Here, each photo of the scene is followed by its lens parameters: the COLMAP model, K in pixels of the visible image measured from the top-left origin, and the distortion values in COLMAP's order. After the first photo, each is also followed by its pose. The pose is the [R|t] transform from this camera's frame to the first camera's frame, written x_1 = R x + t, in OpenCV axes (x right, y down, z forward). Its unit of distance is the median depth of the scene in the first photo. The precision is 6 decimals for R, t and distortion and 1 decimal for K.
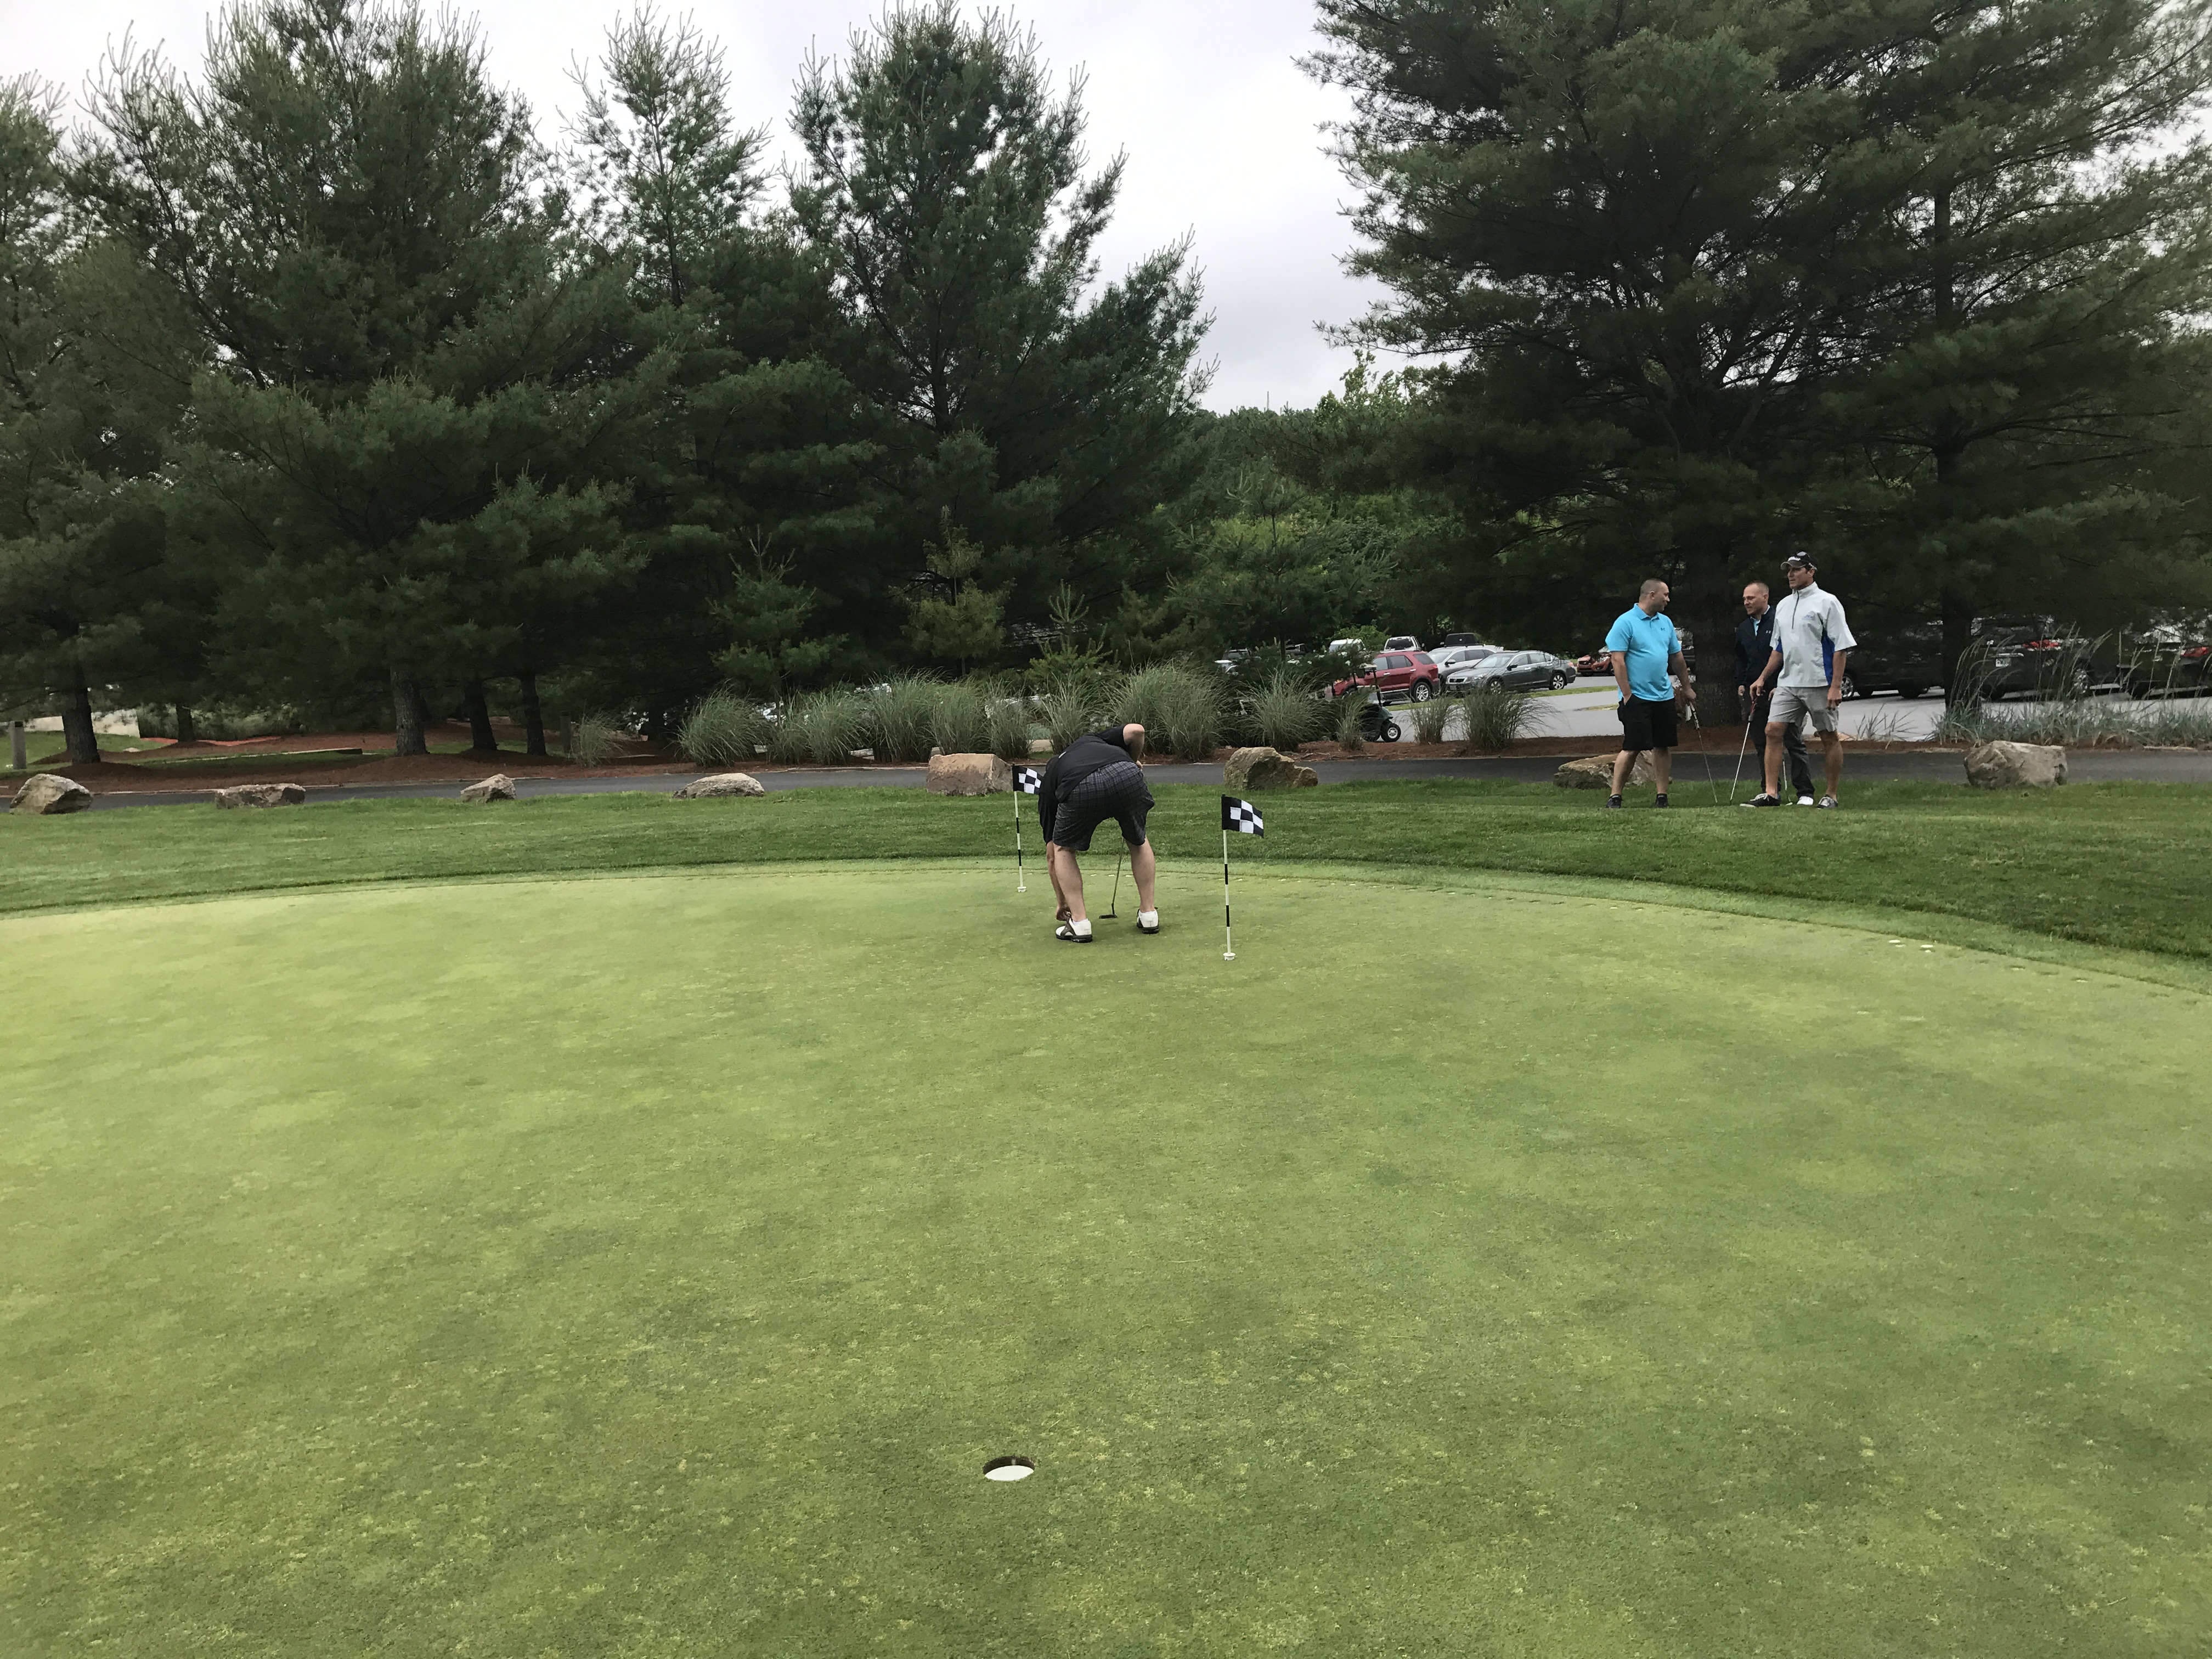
lens RADIAL K [[1782.1, 0, 1121.4], [0, 1782.1, 811.9], [0, 0, 1]] dist [0.040723, -0.038237]
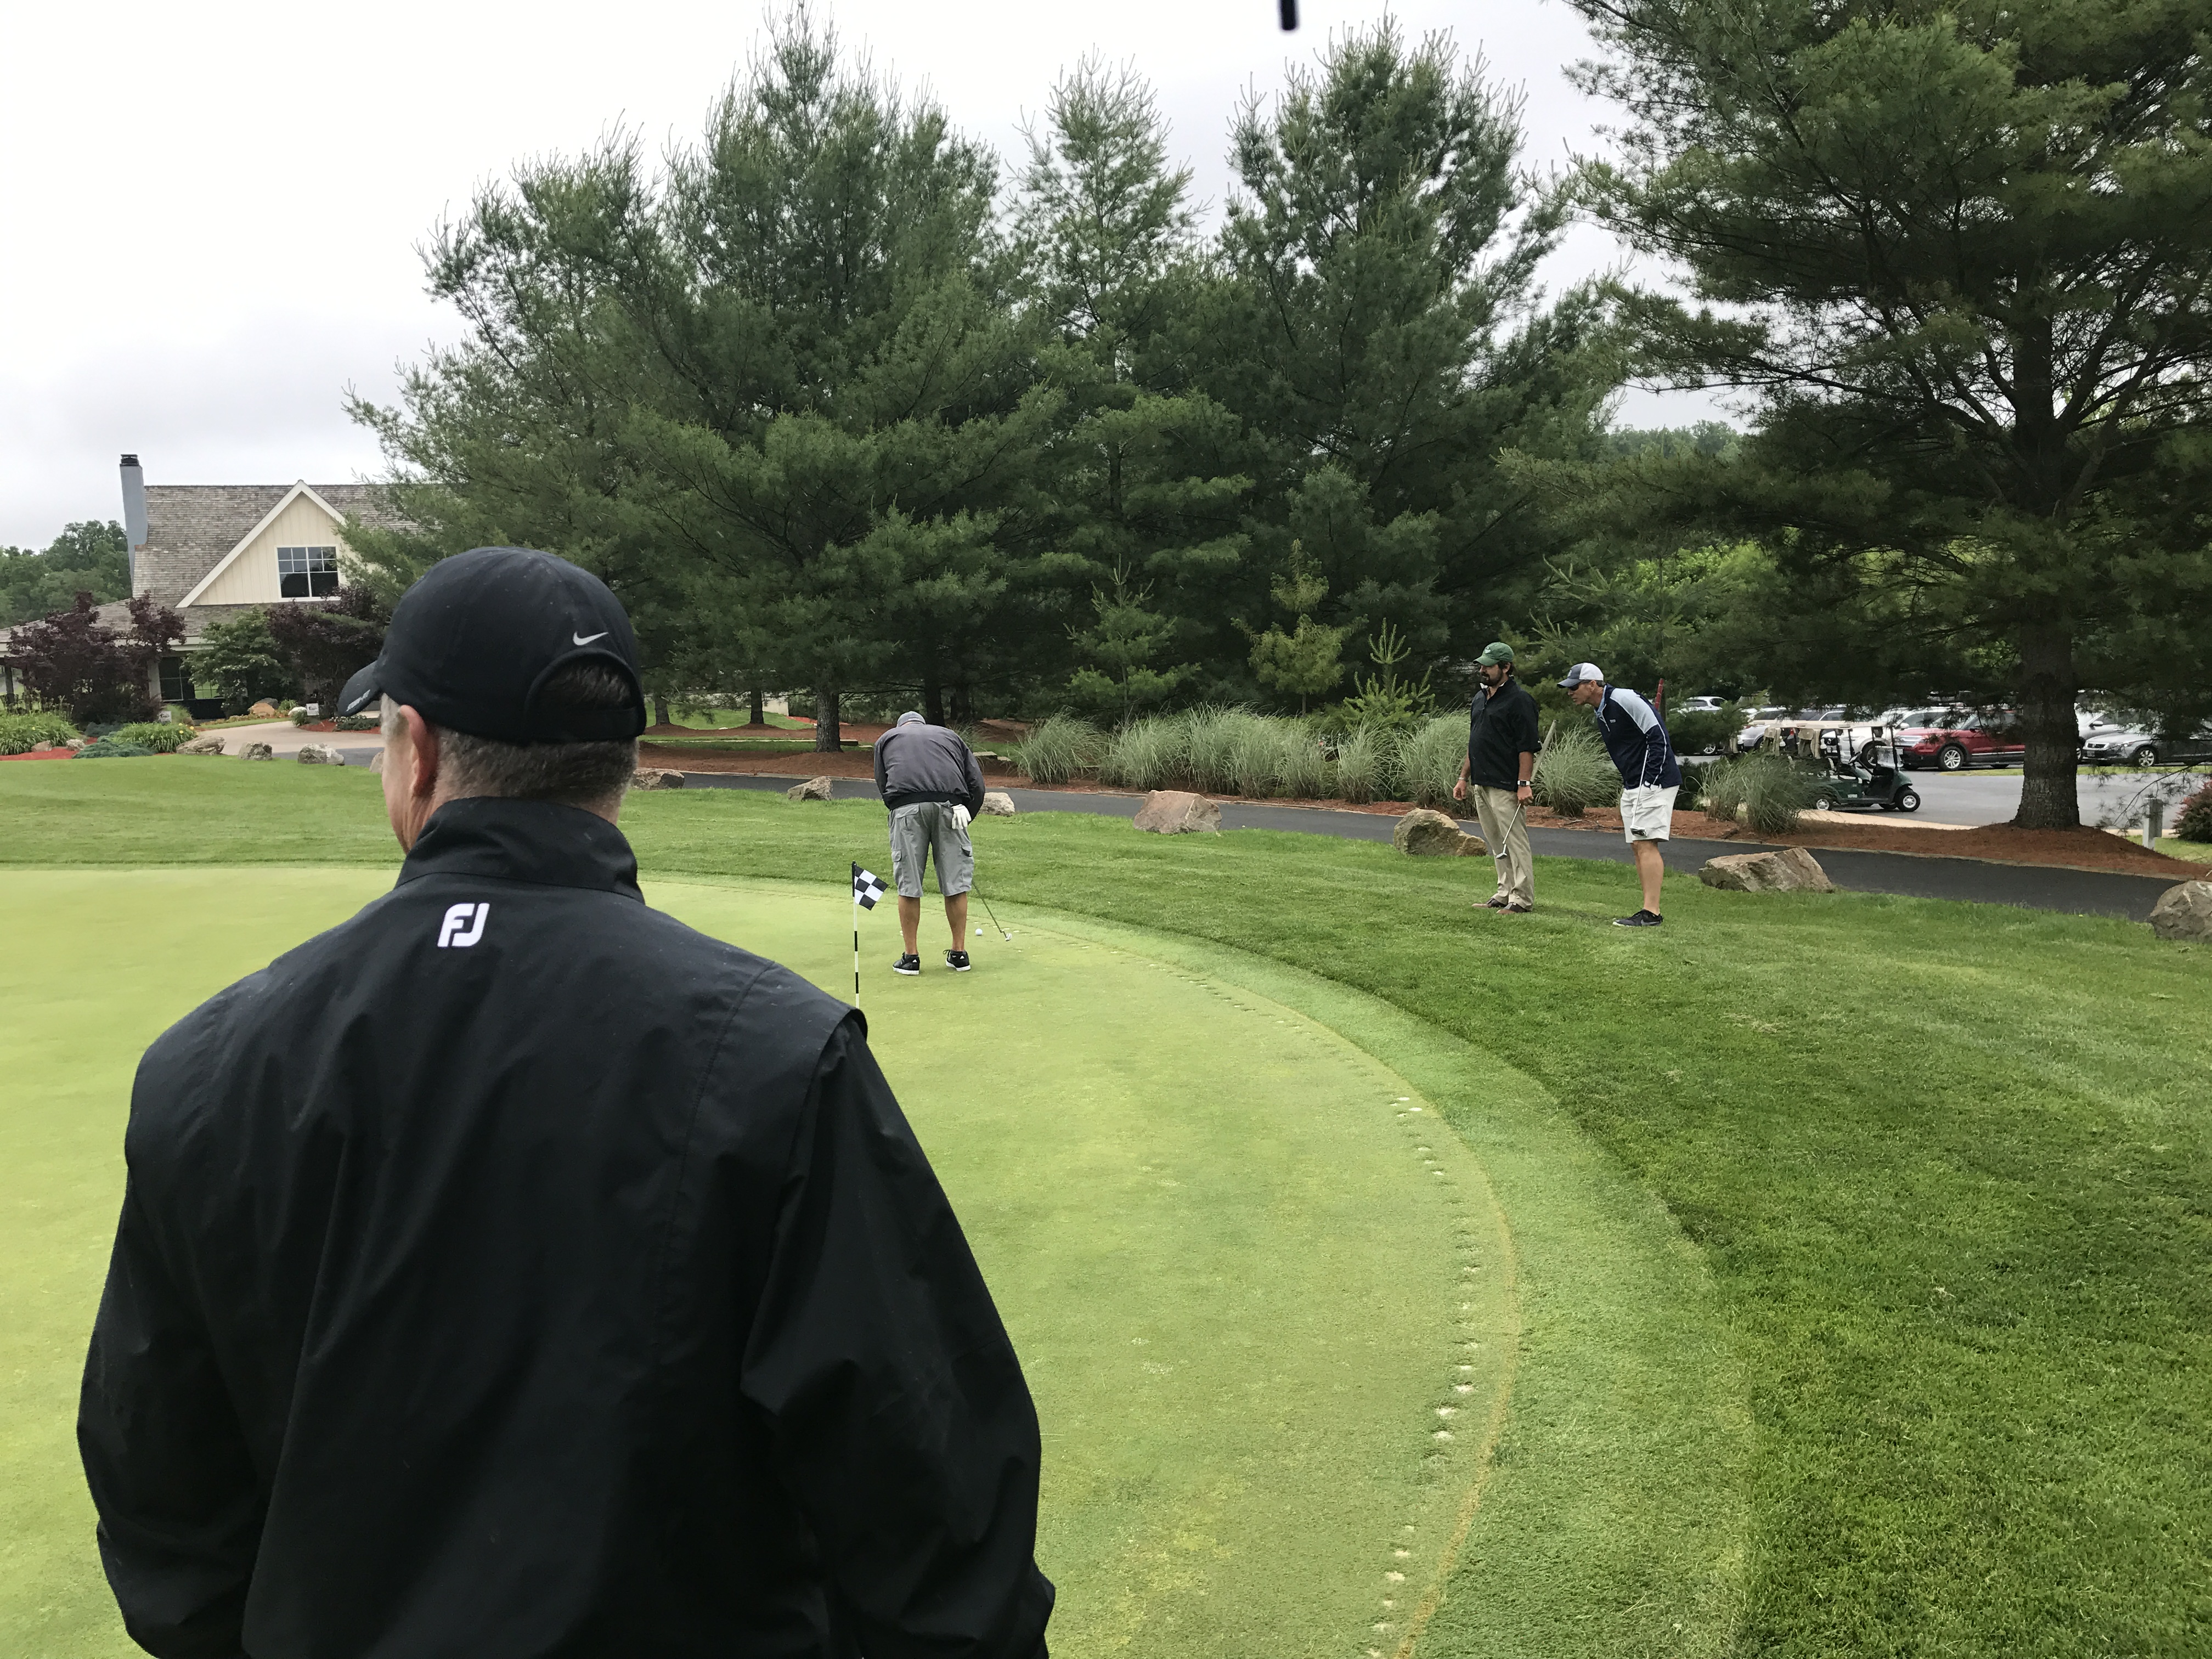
lens RADIAL K [[1782.1, 0, 1115.7], [0, 1782.1, 828.3], [0, 0, 1]] dist [0.040723, -0.038237]
pose [[0.929212, 0.084425, -0.359774, 0.170693], [-0.084792, 0.996289, 0.014792, -0.017043], [0.359687, 0.016761, 0.932922, 0.037696]]
